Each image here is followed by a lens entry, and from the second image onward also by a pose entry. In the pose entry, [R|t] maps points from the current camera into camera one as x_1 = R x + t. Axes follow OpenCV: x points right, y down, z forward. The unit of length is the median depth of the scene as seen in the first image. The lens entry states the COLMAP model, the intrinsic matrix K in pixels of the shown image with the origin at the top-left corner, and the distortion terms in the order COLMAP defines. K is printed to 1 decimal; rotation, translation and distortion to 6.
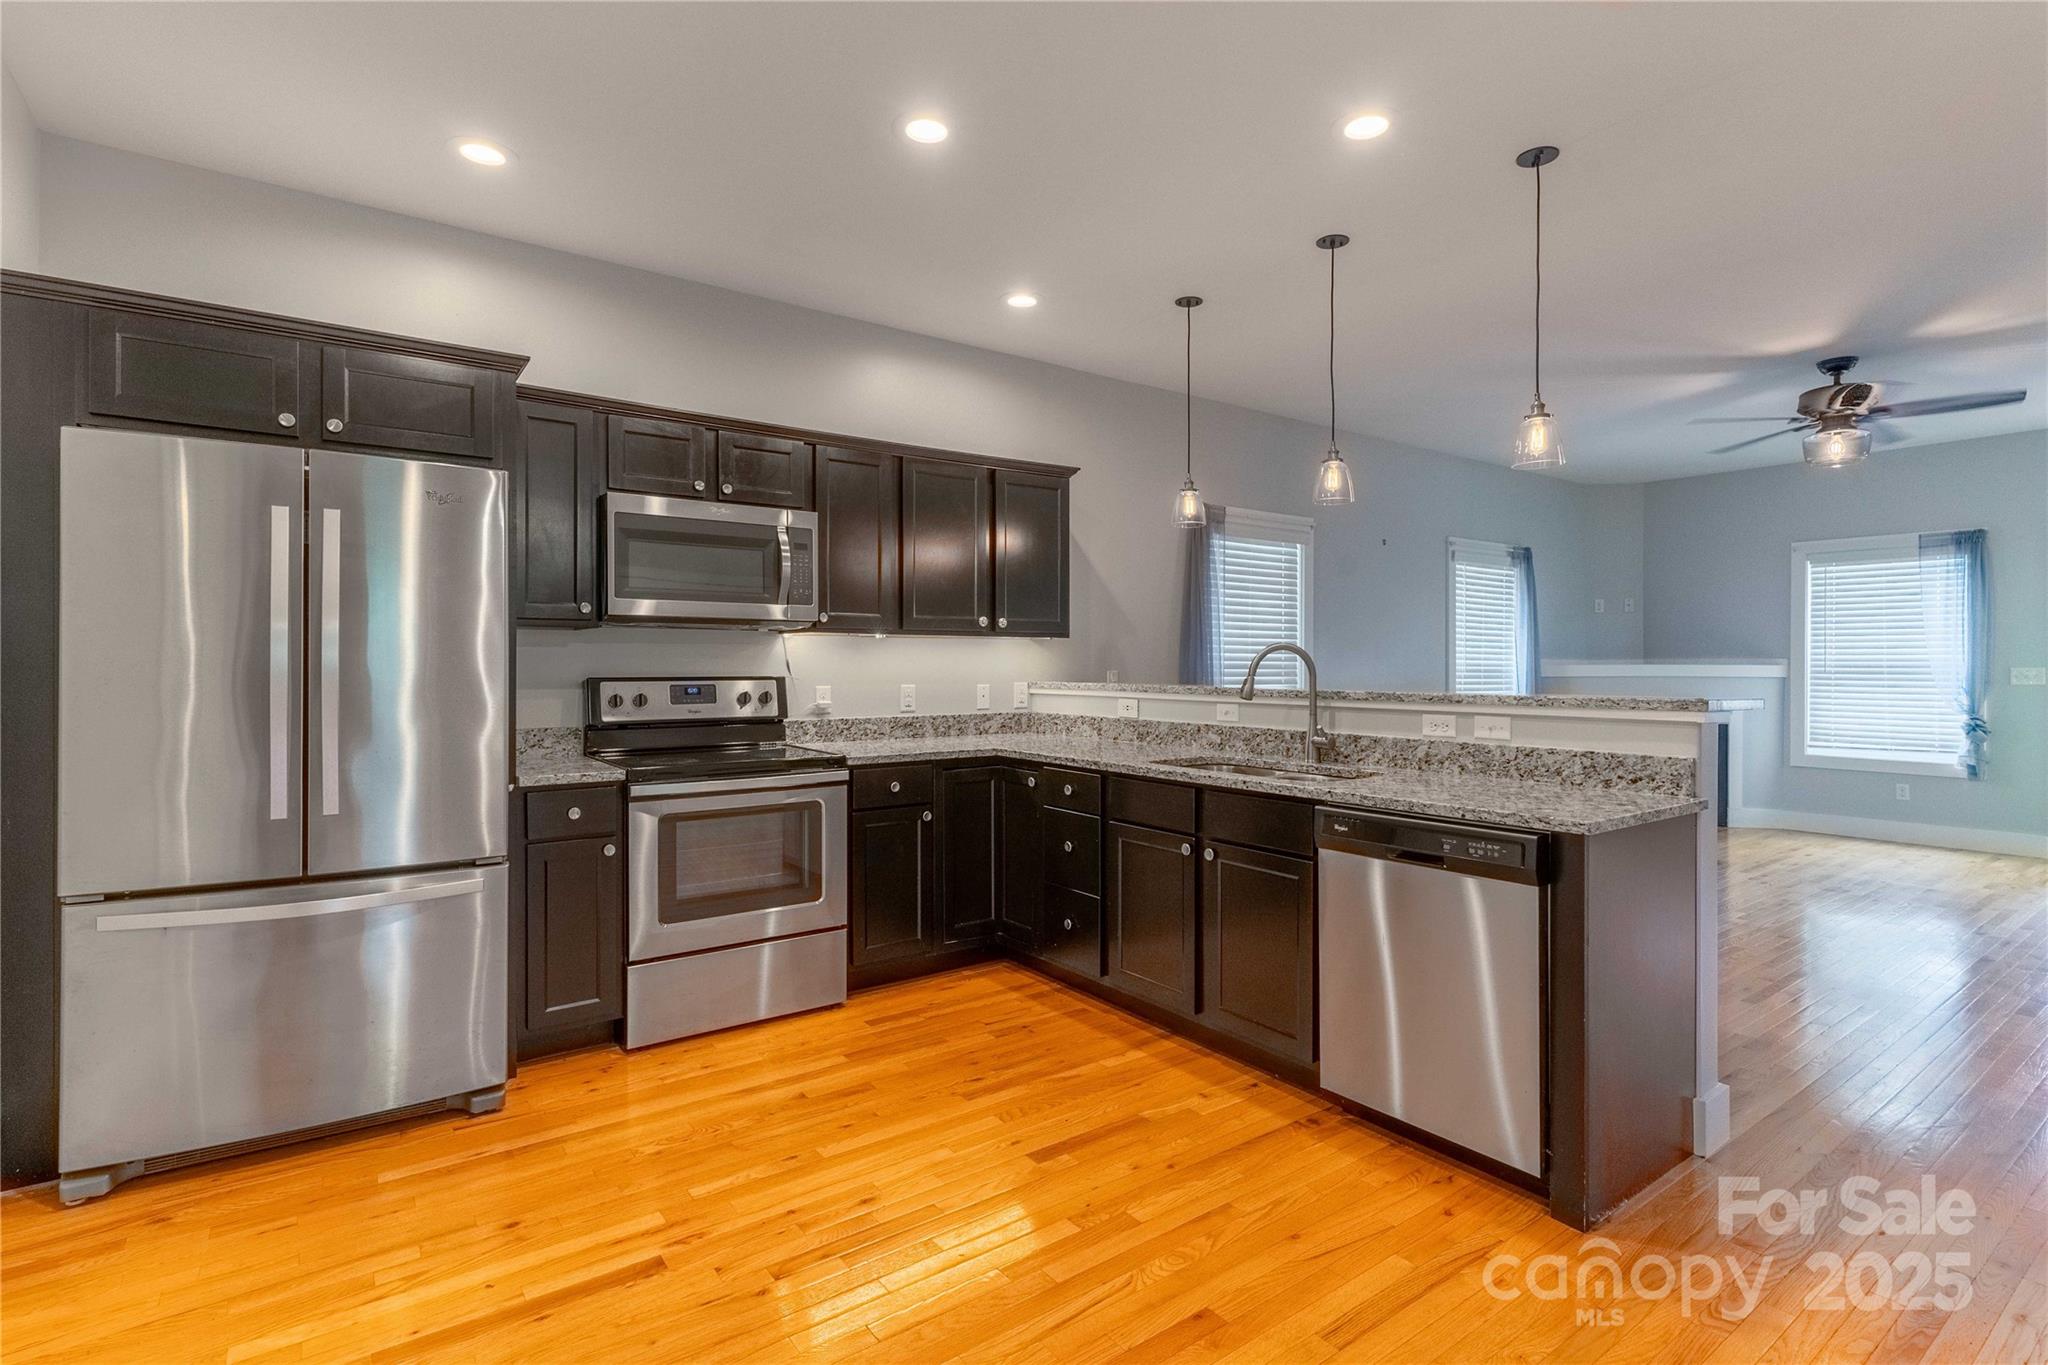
lens RADIAL K [[1025.4, 0, 1024.1], [0, 1025.4, 669.9], [0, 0, 1]] dist [0.005888, 0.000209]
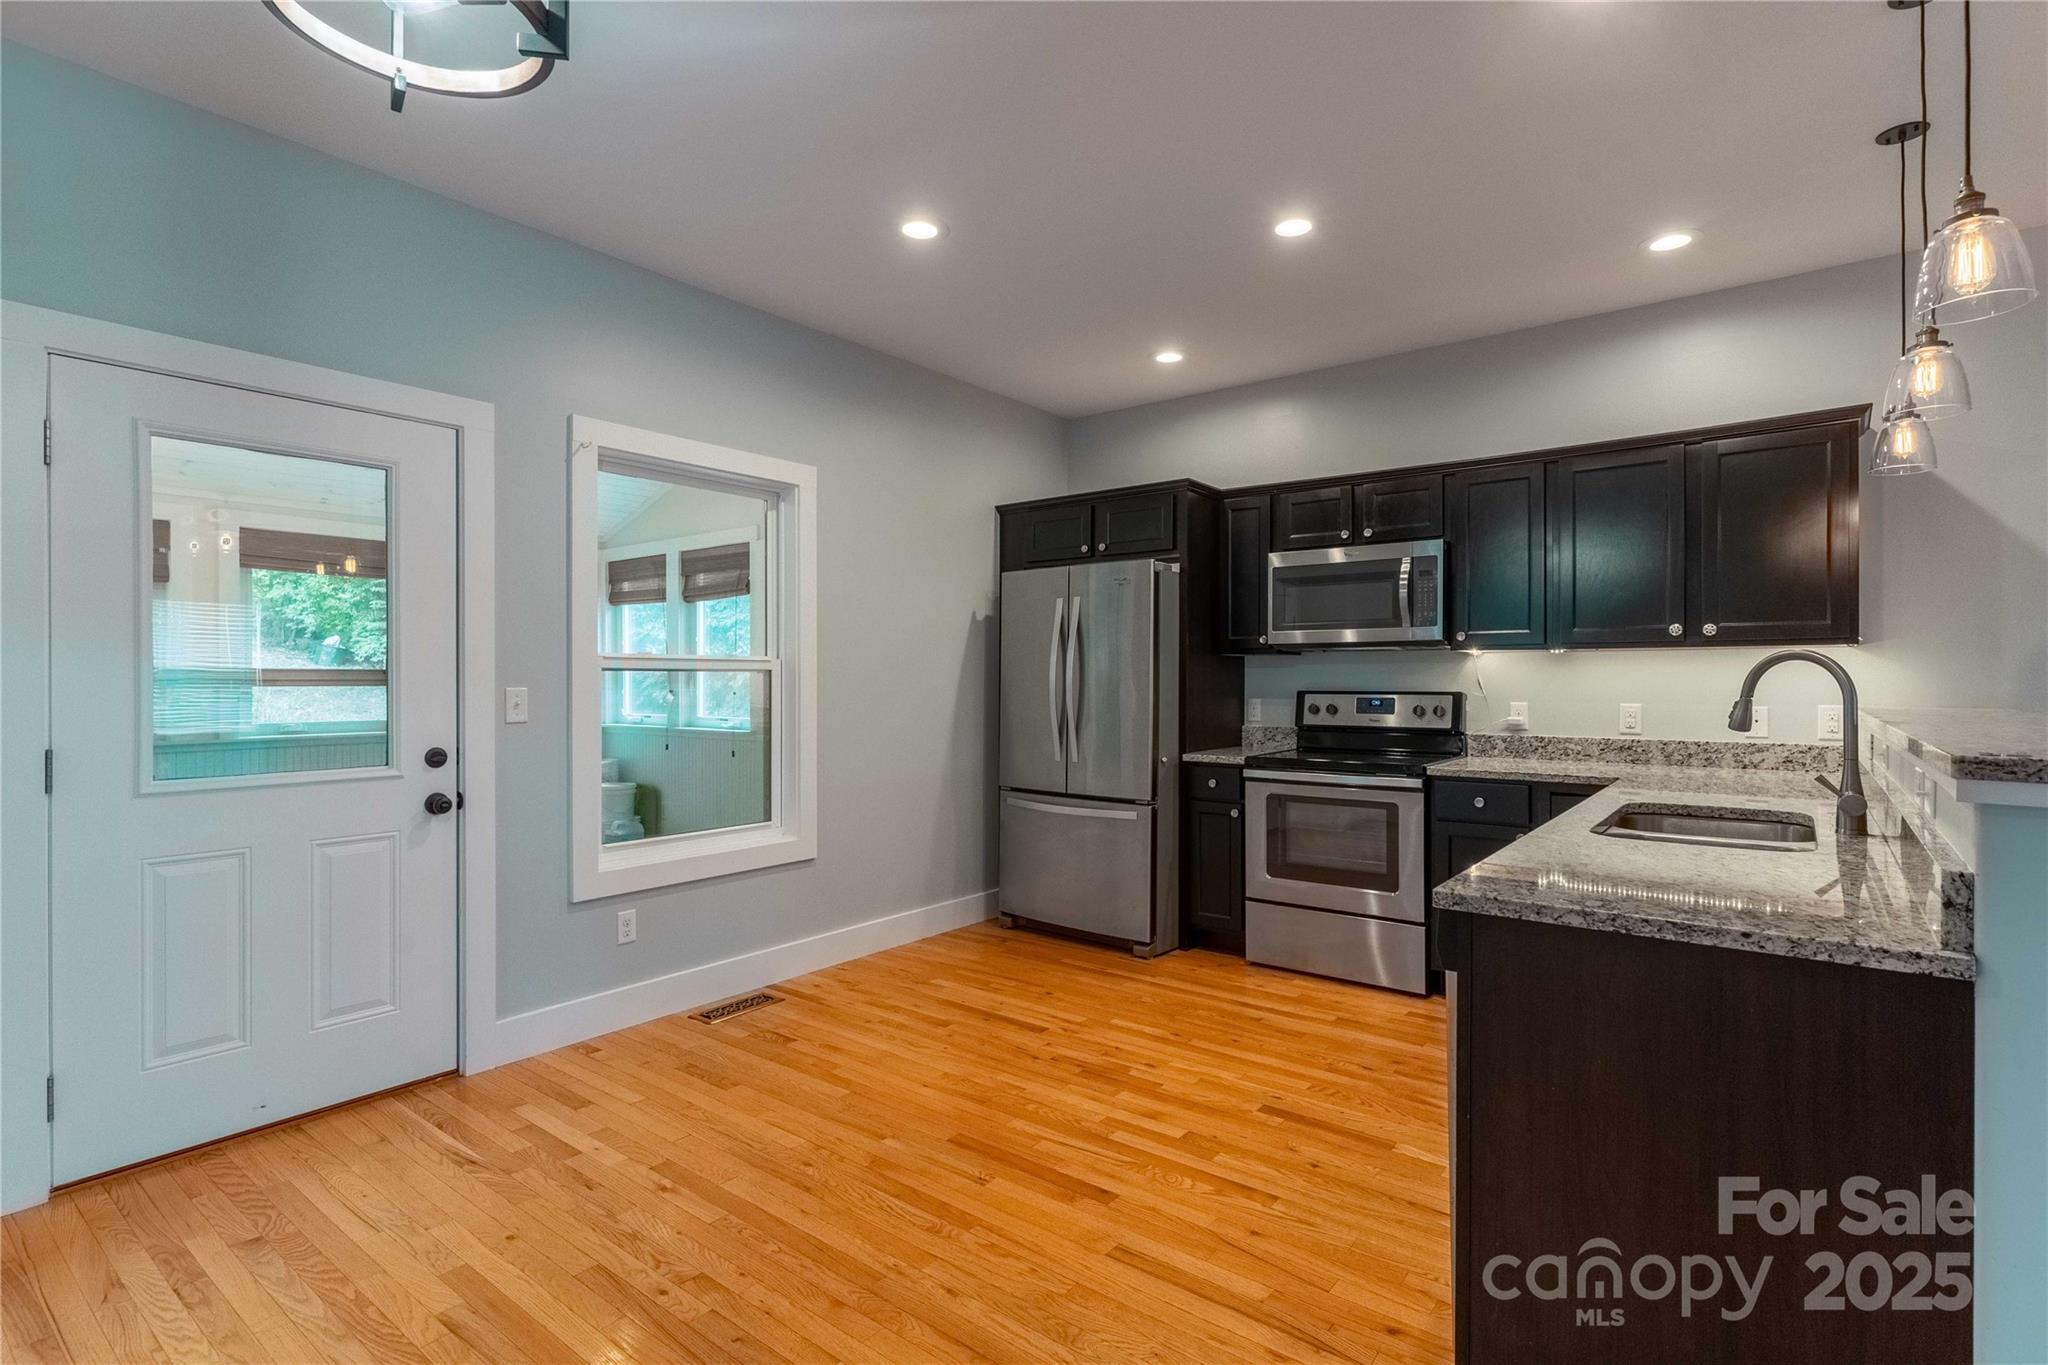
lens RADIAL K [[1025.4, 0, 1014.2], [0, 1025.4, 685.1], [0, 0, 1]] dist [0.005888, 0.000209]
pose [[0.226298, 0.003639, -0.974051, 0.838969], [-0.005704, 0.999981, 0.002411, -0.001143], [0.974041, 0.005011, 0.226315, 0.363960]]
